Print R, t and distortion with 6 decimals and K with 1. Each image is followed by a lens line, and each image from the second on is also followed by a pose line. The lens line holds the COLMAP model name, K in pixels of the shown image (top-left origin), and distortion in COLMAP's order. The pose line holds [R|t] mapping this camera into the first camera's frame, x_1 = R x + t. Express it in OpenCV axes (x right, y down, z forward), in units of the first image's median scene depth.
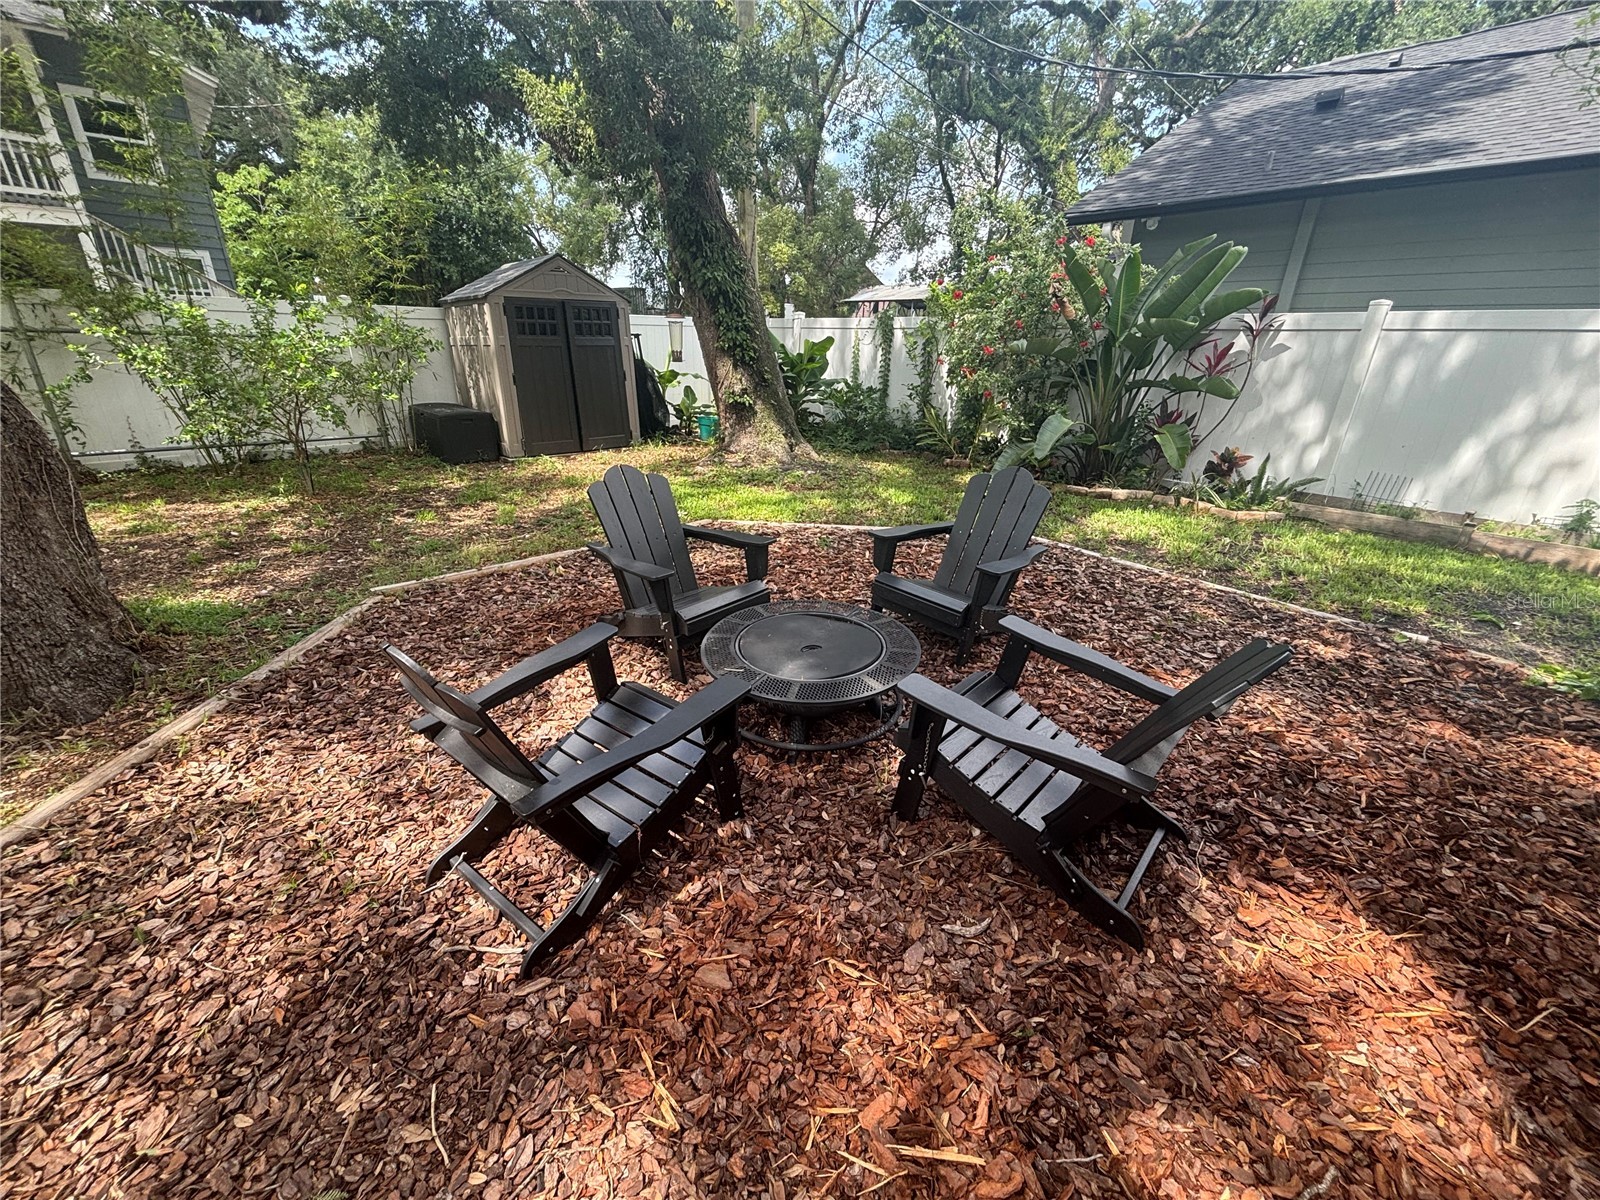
lens RADIAL K [[647.7, 0, 801.5], [0, 647.7, 599.0], [0, 0, 1]] dist [-0.003672, 0.002716]
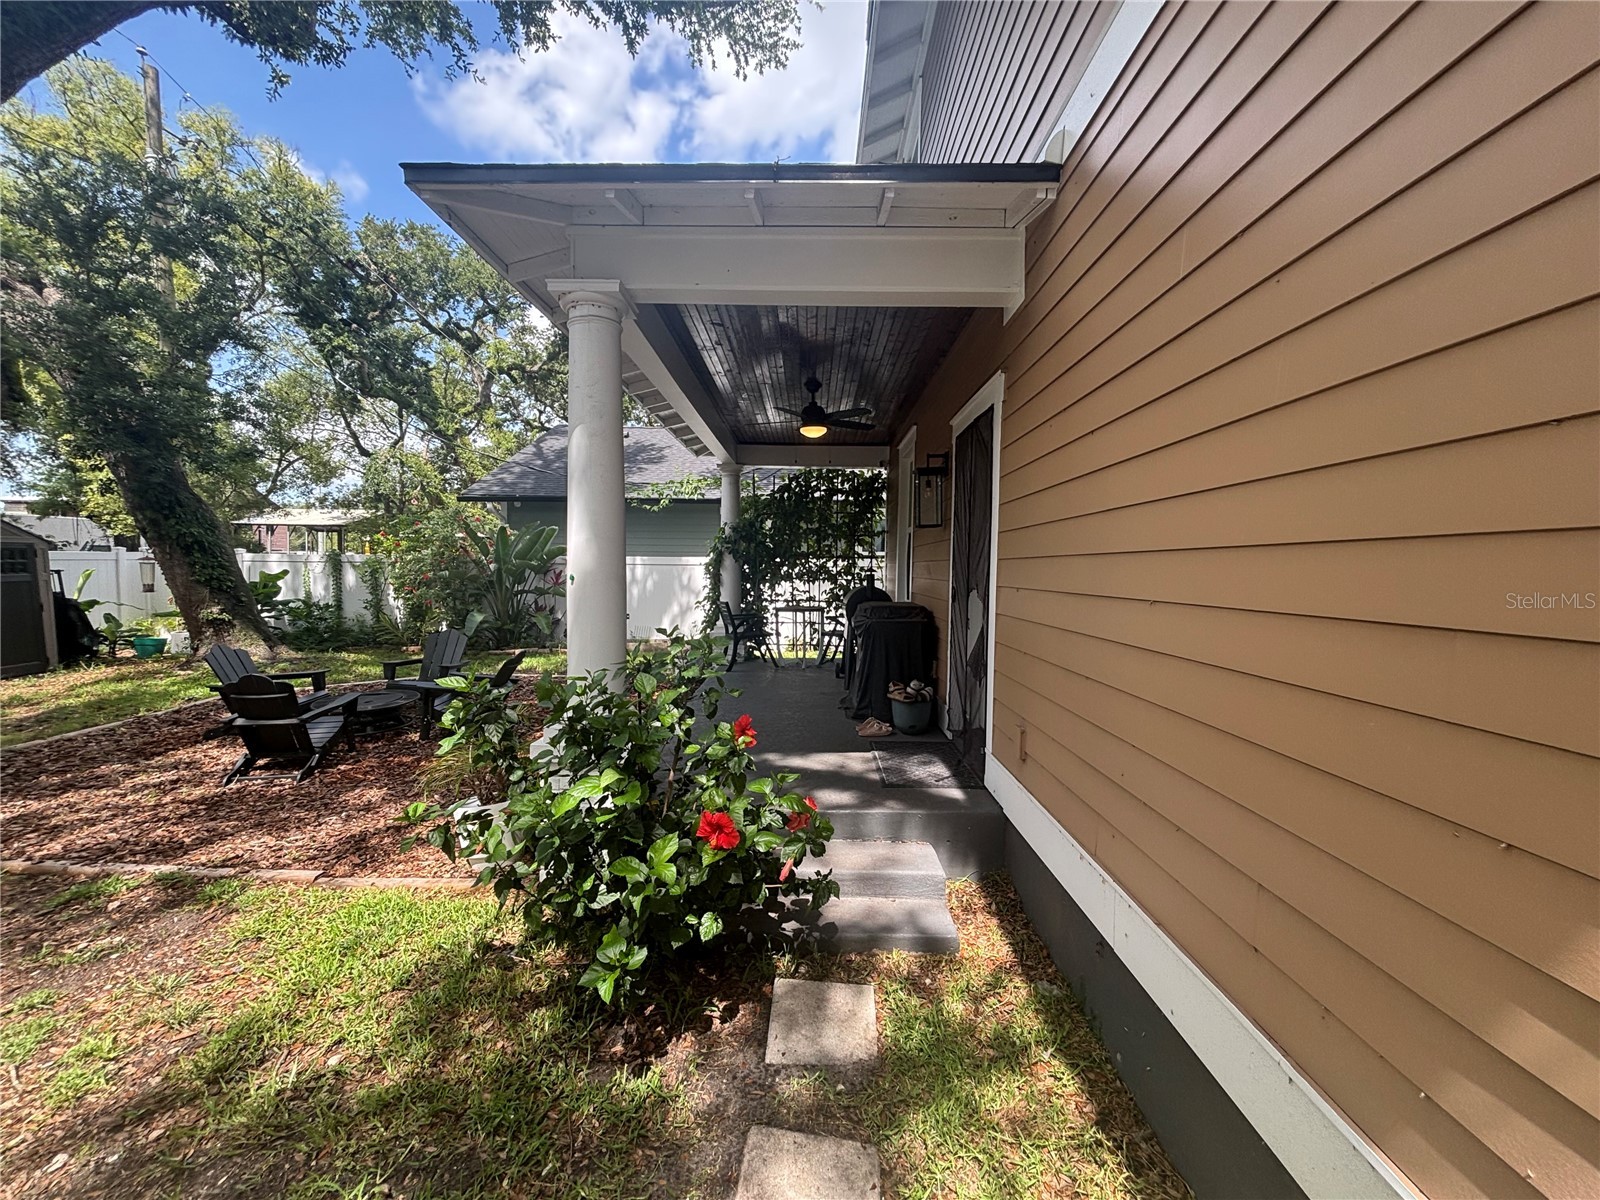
lens RADIAL K [[647.7, 0, 801.5], [0, 647.7, 599.0], [0, 0, 1]] dist [-0.003672, 0.002716]
pose [[0.694310, -0.052275, 0.717775, -0.178776], [0.272238, 0.942324, -0.194710, 0.195149], [-0.666198, 0.330594, 0.668497, -0.562418]]
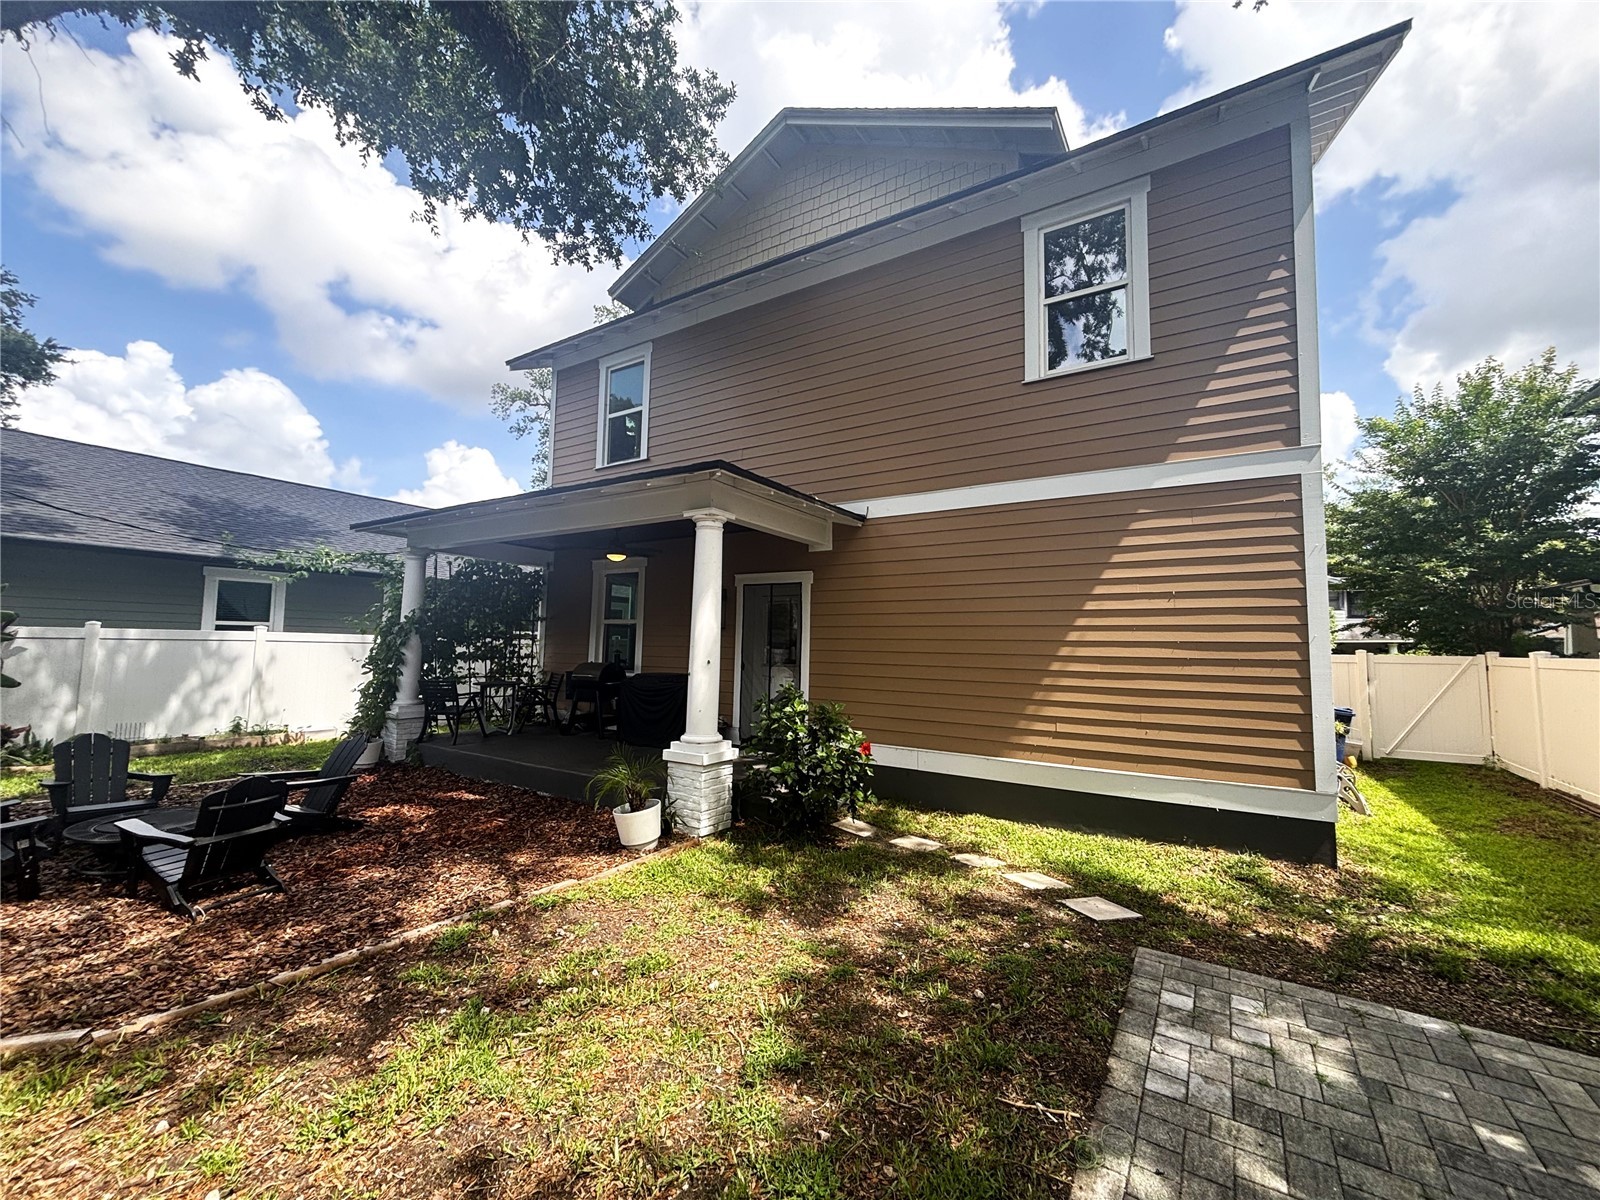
lens RADIAL K [[647.7, 0, 801.5], [0, 647.7, 599.0], [0, 0, 1]] dist [-0.003672, 0.002716]
pose [[-0.239850, 0.040234, 0.969976, -0.725365], [0.338935, 0.939741, 0.044830, 0.009484], [-0.909722, 0.339512, -0.239034, -0.160743]]
